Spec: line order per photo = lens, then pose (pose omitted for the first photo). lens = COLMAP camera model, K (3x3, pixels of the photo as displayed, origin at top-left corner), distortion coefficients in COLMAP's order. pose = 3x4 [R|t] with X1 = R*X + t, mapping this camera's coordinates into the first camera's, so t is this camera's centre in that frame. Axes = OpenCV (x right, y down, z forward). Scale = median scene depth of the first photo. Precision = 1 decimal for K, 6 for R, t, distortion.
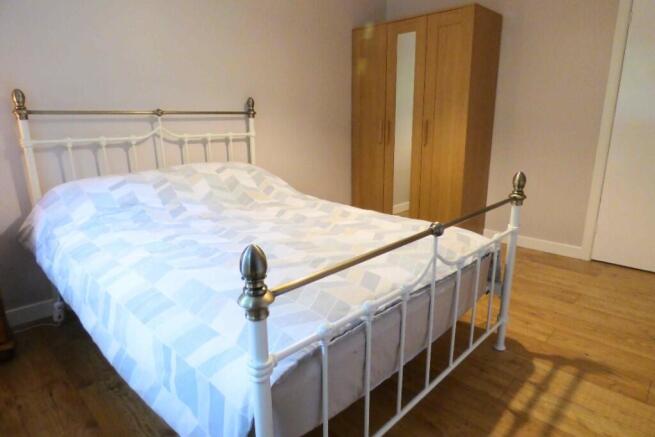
lens RADIAL K [[391.2, 0, 327.5], [0, 391.2, 218.5], [0, 0, 1]] dist [-0.000619, 0.000572]
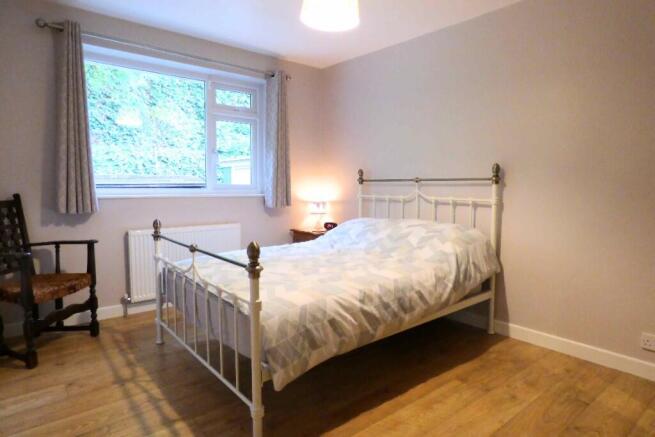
lens RADIAL K [[391.2, 0, 327.5], [0, 391.2, 218.5], [0, 0, 1]] dist [-0.000619, 0.000572]
pose [[-0.134454, 0.091786, -0.986660, 0.990160], [-0.248405, 0.960786, 0.123230, -0.238173], [0.959279, 0.261660, -0.106382, 0.903398]]
